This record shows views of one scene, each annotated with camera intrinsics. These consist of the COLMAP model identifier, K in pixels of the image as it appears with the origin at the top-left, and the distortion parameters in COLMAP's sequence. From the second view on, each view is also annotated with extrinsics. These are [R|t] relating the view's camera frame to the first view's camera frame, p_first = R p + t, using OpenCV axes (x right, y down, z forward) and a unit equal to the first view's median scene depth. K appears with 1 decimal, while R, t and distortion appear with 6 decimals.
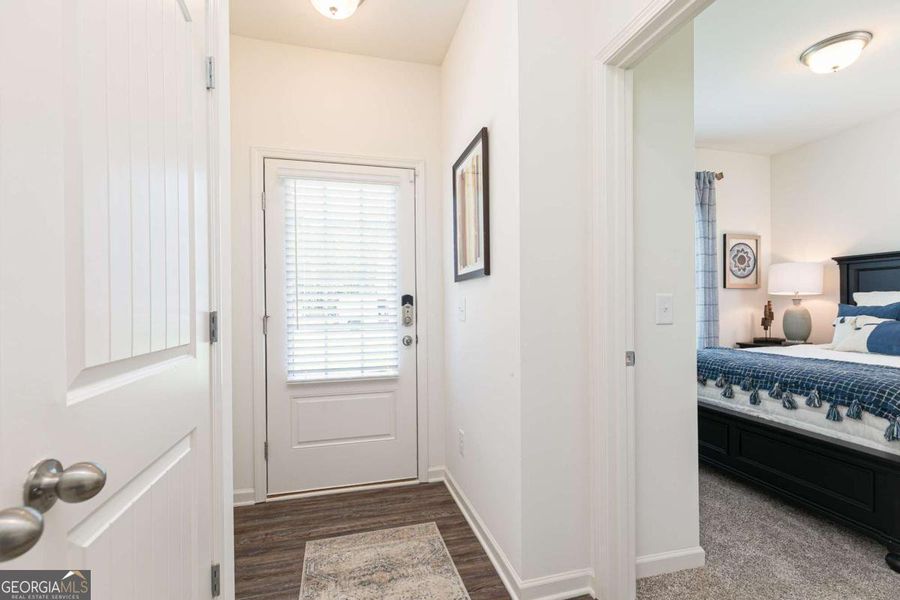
lens RADIAL K [[415.7, 0, 448.6], [0, 415.7, 305.3], [0, 0, 1]] dist [0.001726, 0.000371]
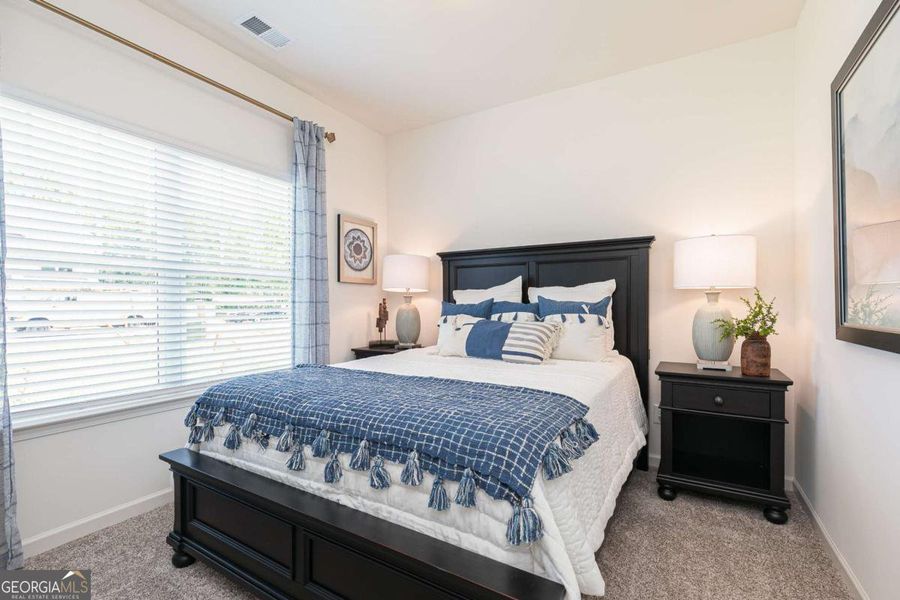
lens RADIAL K [[401.2, 0, 448.7], [0, 401.2, 305.6], [0, 0, 1]] dist [0.001224, 0.000129]
pose [[0.715423, 0.001587, 0.698690, 0.352310], [-0.001611, 0.999999, -0.000621, 0.005755], [-0.698690, -0.000681, 0.715424, 0.382744]]
